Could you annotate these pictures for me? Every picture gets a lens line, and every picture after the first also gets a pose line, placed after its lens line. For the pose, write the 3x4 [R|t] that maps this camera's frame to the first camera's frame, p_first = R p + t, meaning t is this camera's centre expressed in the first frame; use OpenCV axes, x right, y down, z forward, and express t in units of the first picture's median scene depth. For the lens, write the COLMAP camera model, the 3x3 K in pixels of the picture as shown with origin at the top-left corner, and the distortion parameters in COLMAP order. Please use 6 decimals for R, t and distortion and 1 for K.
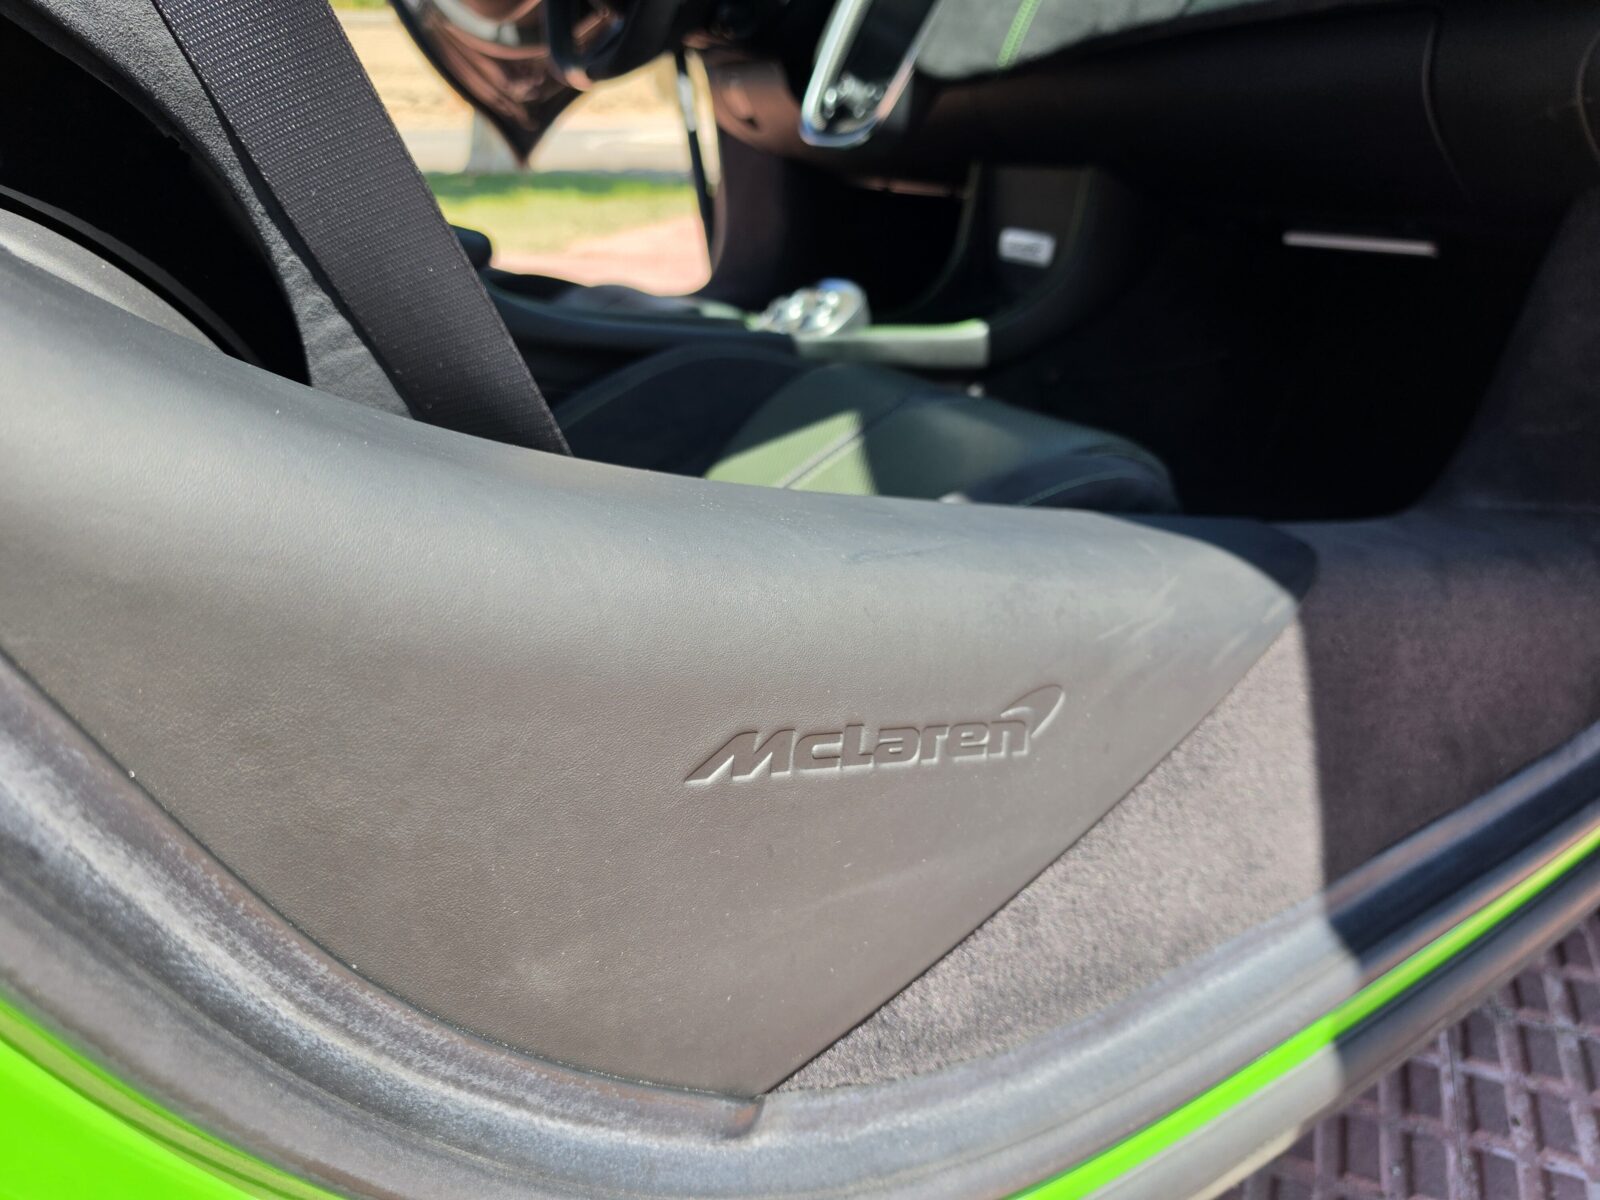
lens RADIAL K [[1100.0, 0, 783.3], [0, 1100.0, 629.7], [0, 0, 1]] dist [0.057567, -0.076302]
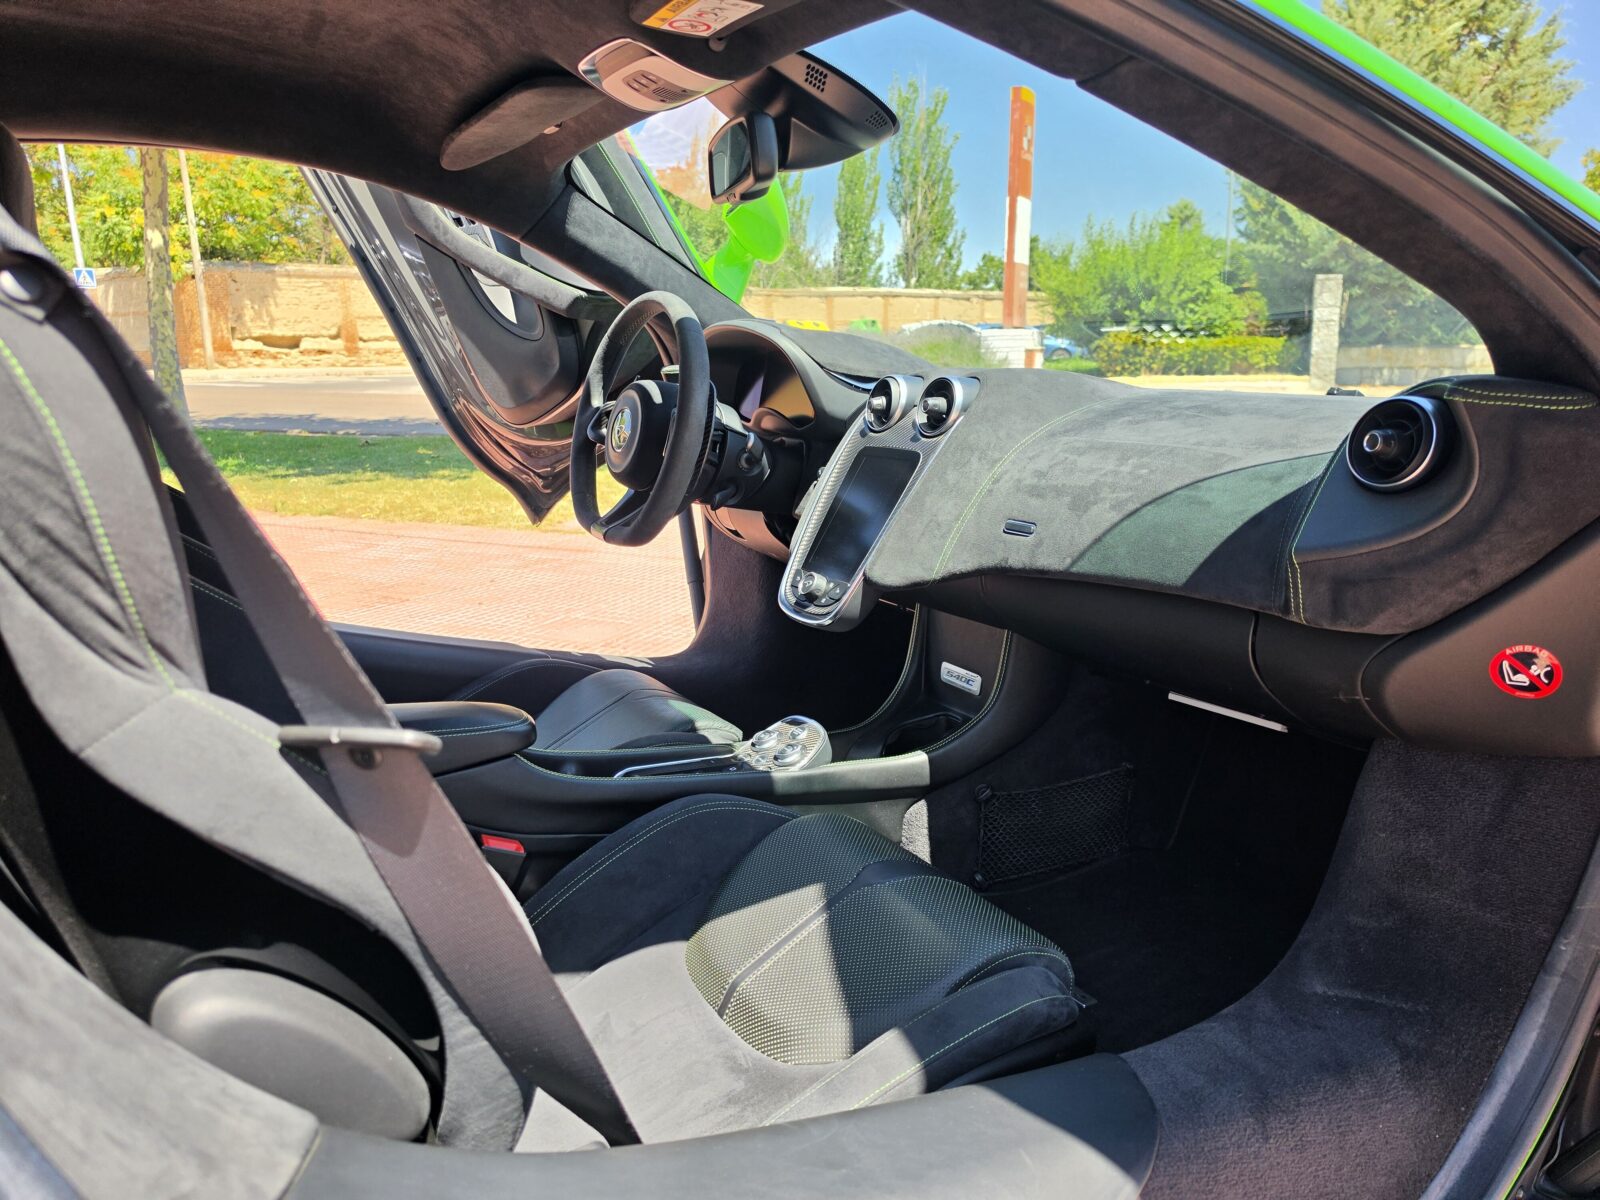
lens RADIAL K [[1120.3, 0, 765.6], [0, 1120.3, 607.8], [0, 0, 1]] dist [0.033958, -0.003360]
pose [[0.999916, 0.004717, 0.012037, -0.012528], [-0.002817, 0.988180, -0.153275, -0.276040], [-0.012617, 0.153228, 0.988110, -0.266149]]
